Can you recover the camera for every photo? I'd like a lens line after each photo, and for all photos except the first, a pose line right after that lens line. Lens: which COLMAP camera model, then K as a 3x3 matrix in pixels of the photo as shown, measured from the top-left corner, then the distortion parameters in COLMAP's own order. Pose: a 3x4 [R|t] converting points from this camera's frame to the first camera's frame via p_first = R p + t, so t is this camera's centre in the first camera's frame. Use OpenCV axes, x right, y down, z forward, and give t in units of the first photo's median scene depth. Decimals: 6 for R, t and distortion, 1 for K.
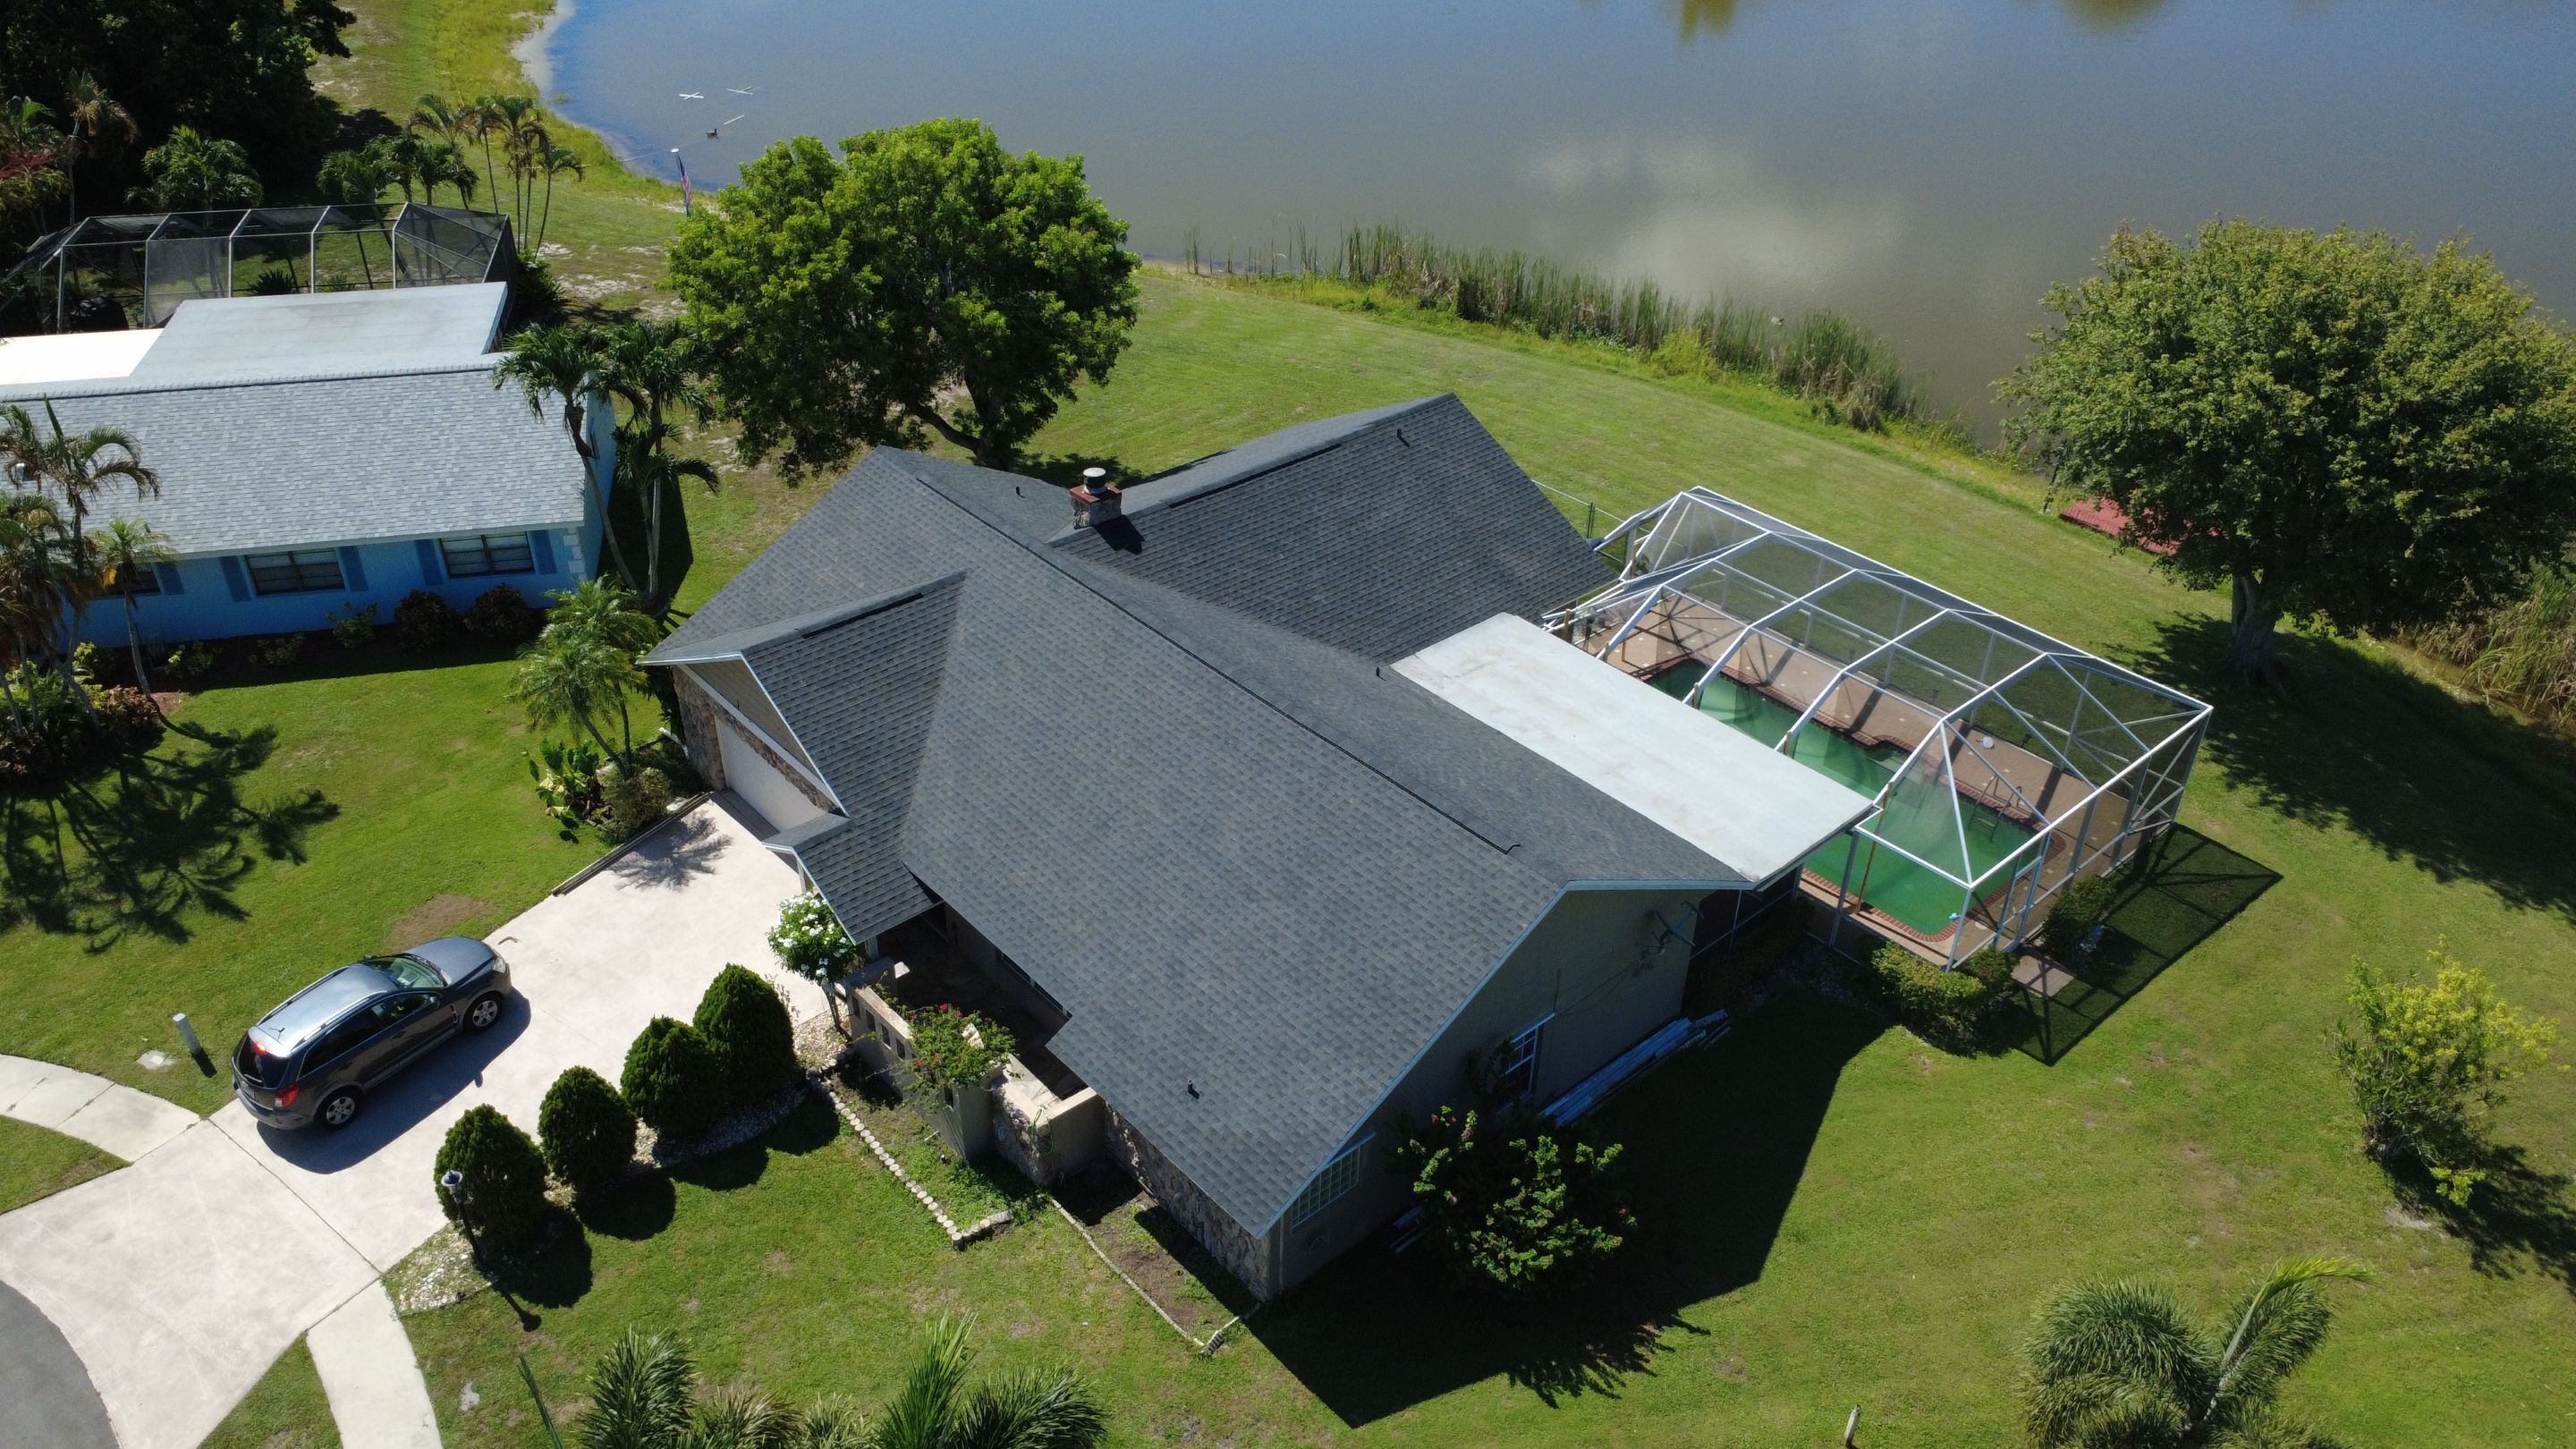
lens RADIAL K [[1870.7, 0, 1289.4], [0, 1870.7, 732.1], [0, 0, 1]] dist [0.003865, -0.001924]
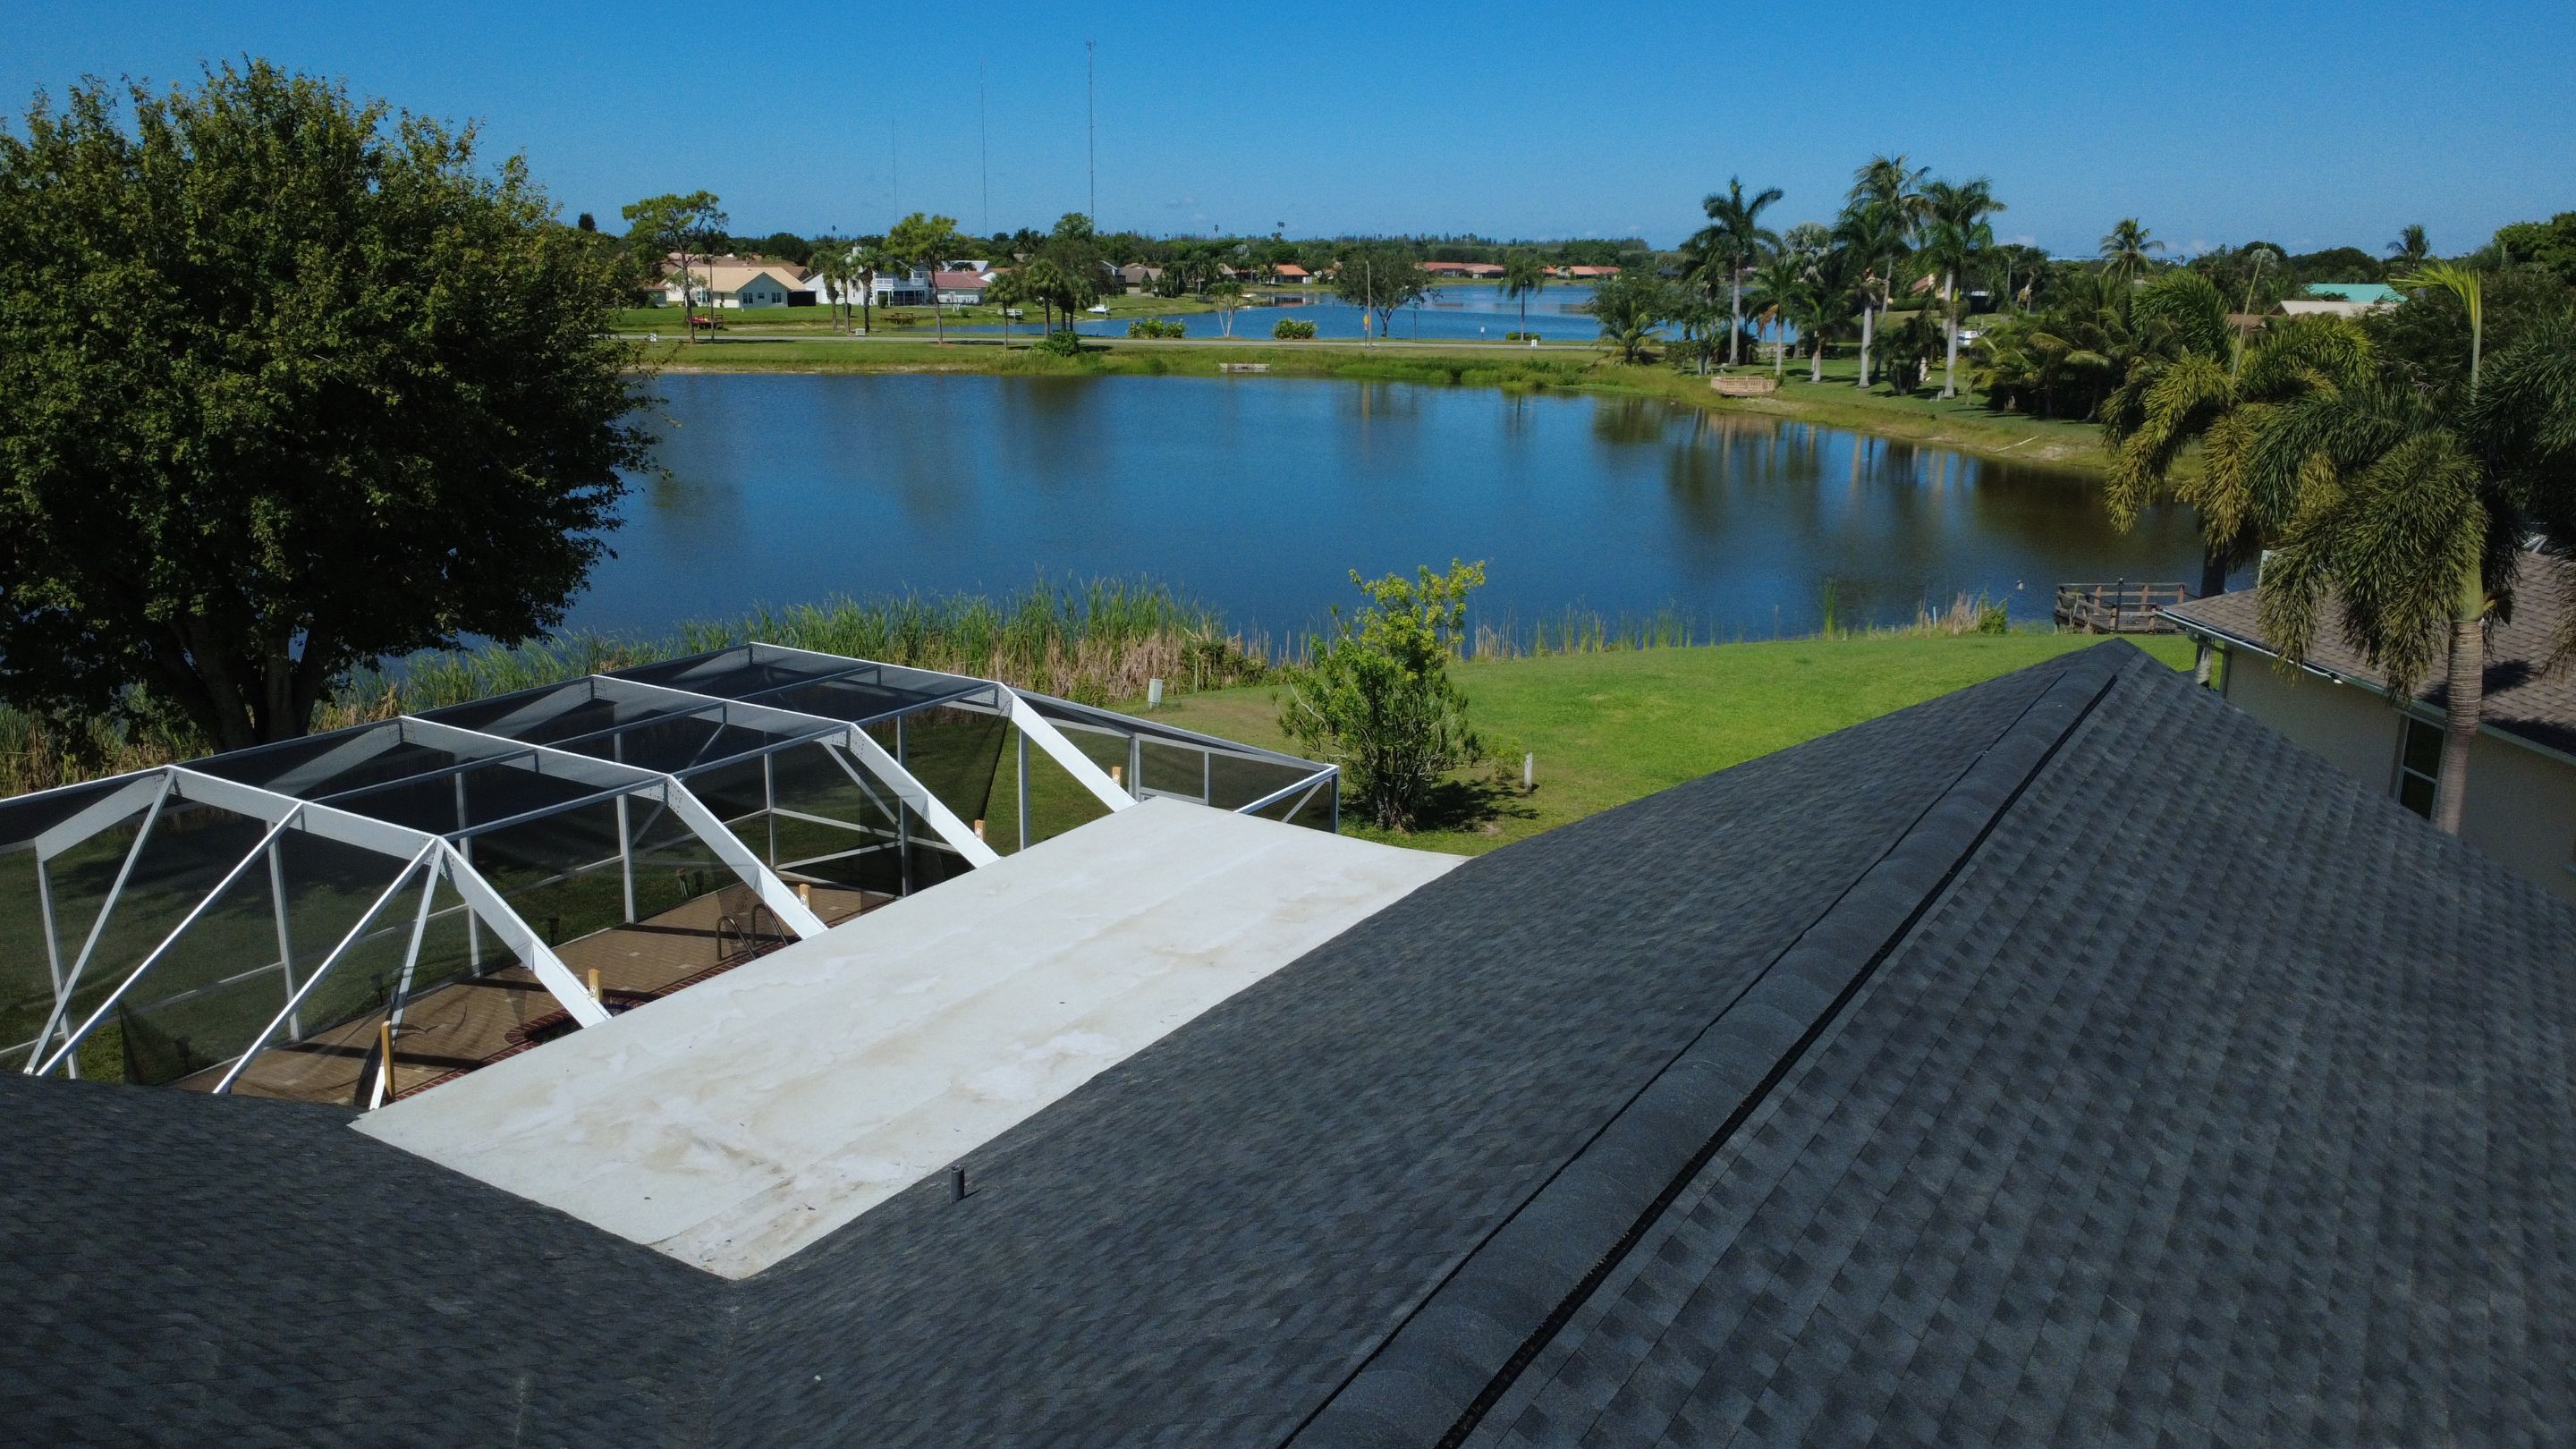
lens RADIAL K [[1870.7, 0, 1283.3], [0, 1870.7, 714.5], [0, 0, 1]] dist [0.003865, -0.001924]
pose [[-0.298413, -0.247962, 0.921664, -0.208122], [0.513553, 0.772242, 0.374039, -0.171556], [-0.804495, 0.584942, -0.103105, 1.050810]]
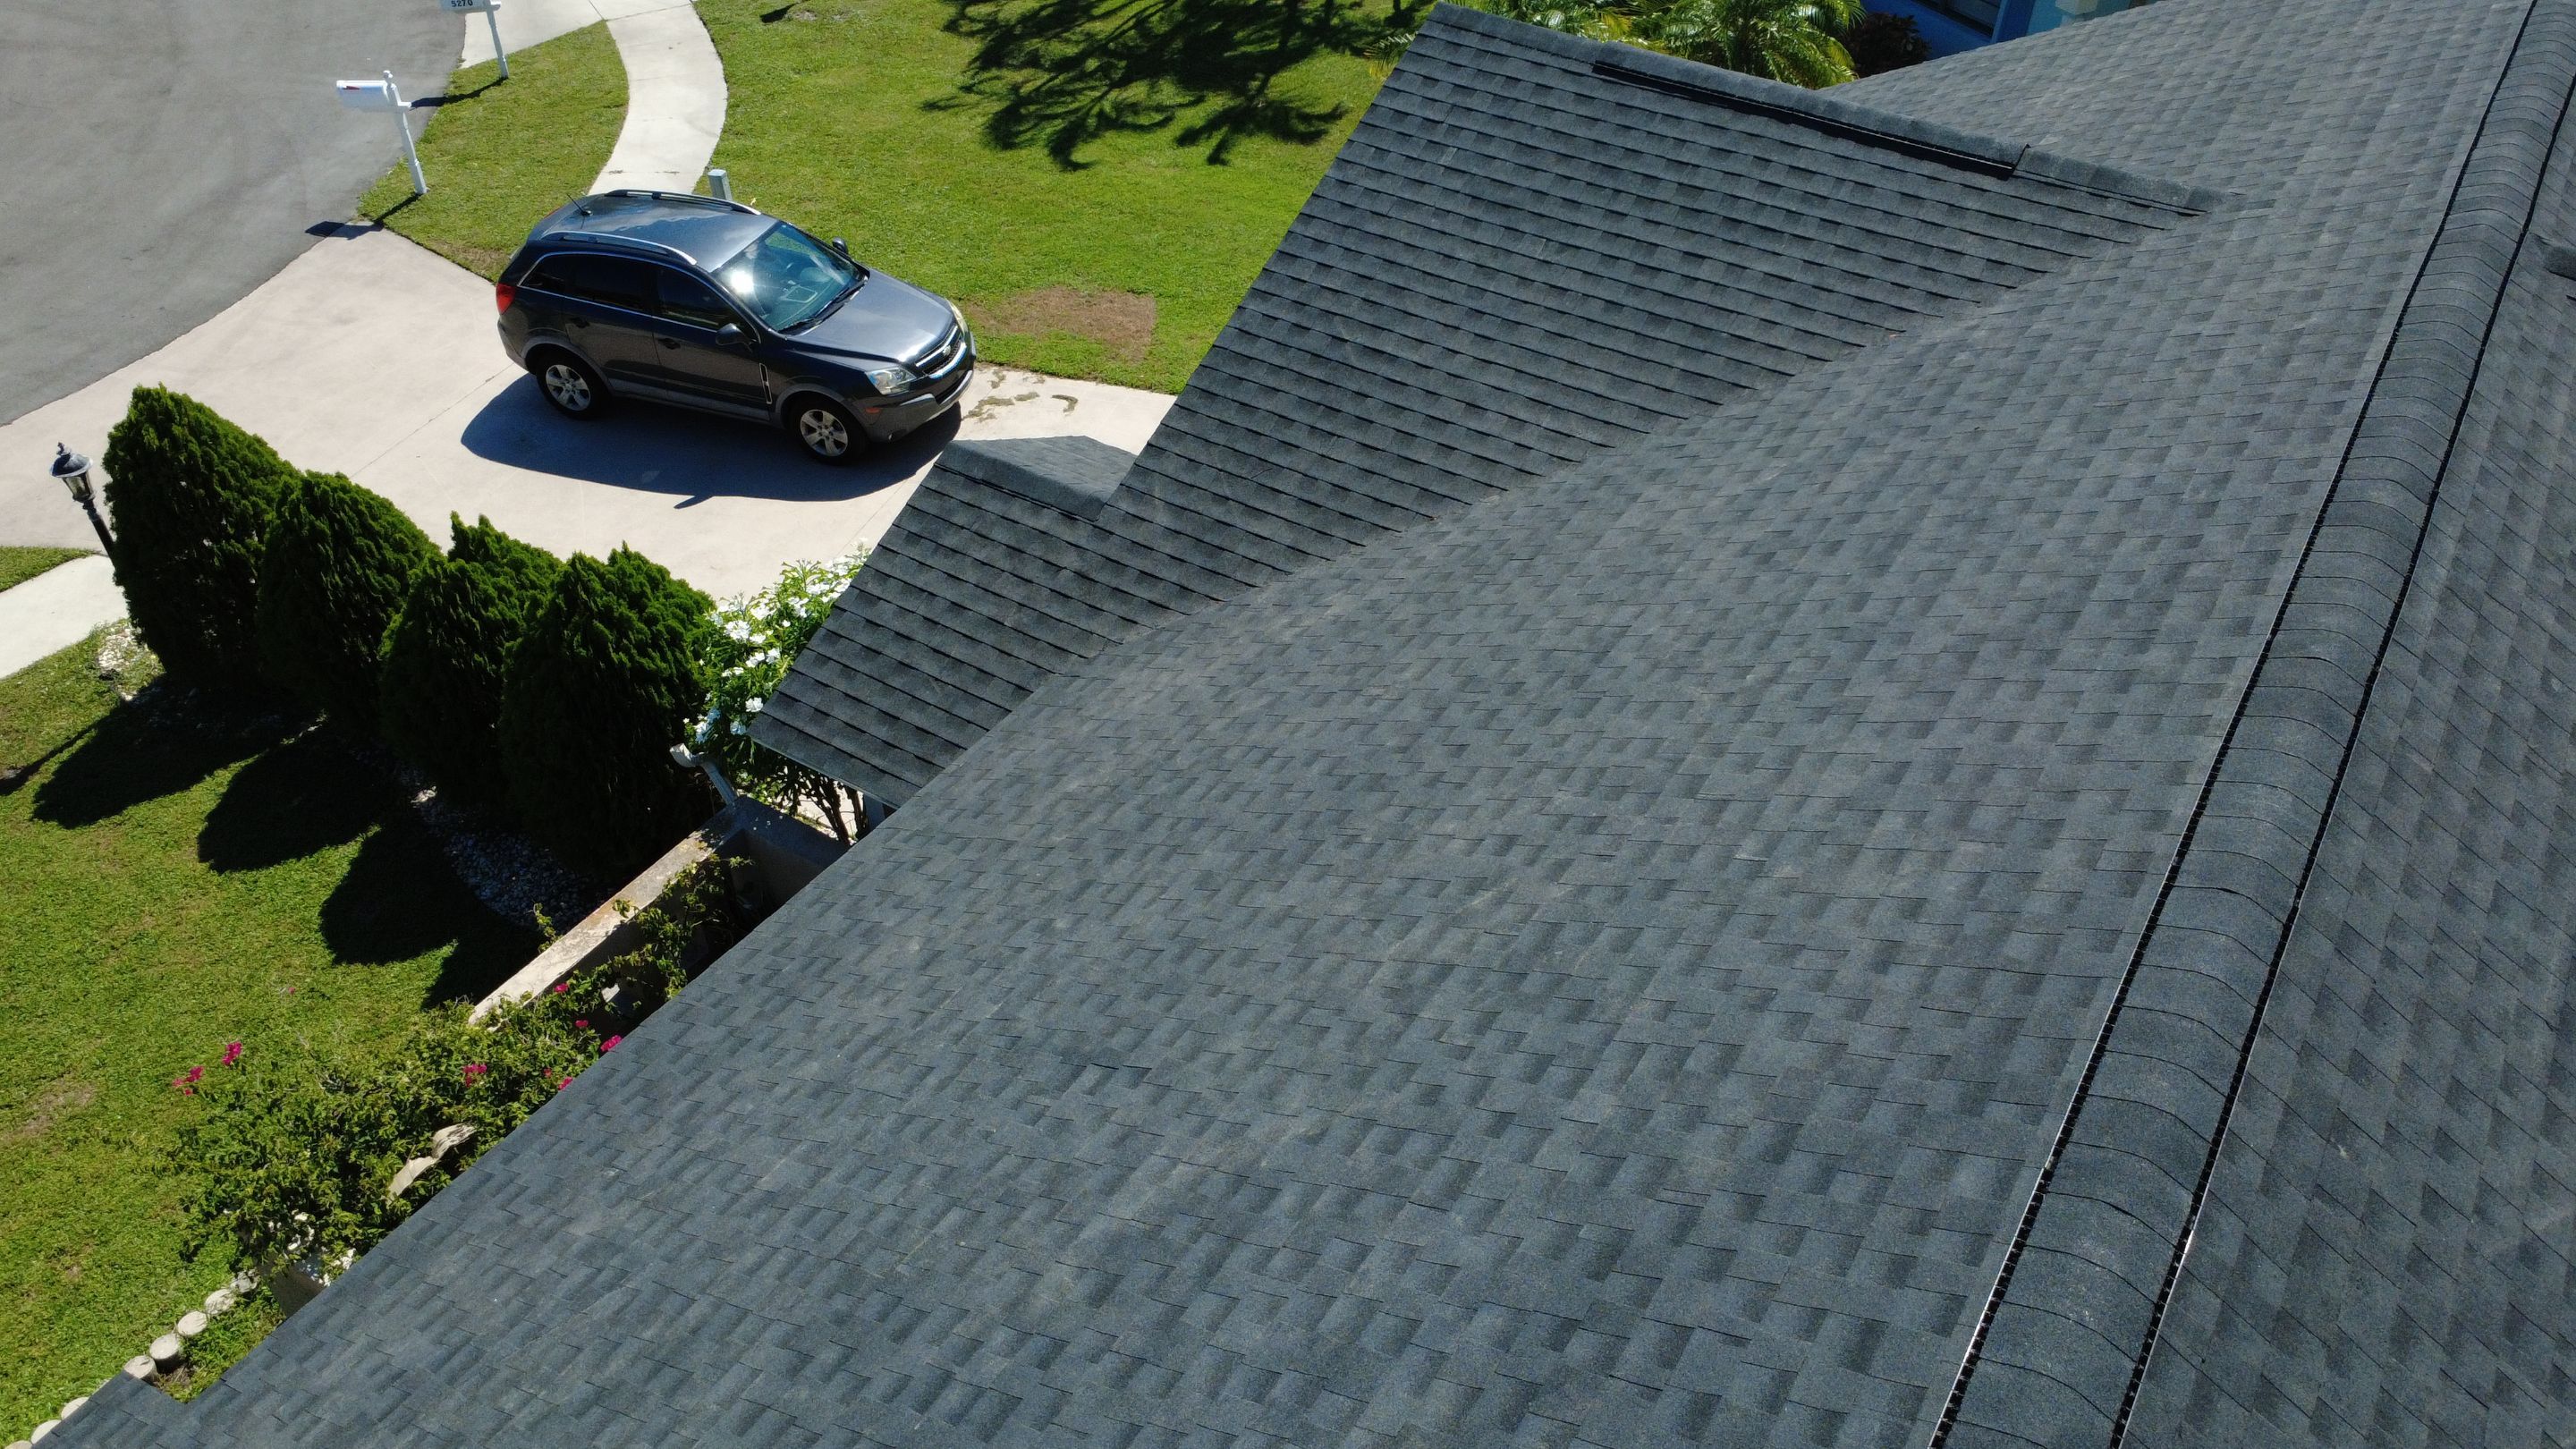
lens RADIAL K [[1870.7, 0, 1288.4], [0, 1870.7, 721.7], [0, 0, 1]] dist [0.003865, -0.001924]
pose [[0.271554, 0.618436, -0.737425, 0.039681], [-0.542624, 0.731205, 0.413400, -0.076713], [0.794870, 0.287884, 0.534140, 0.855004]]
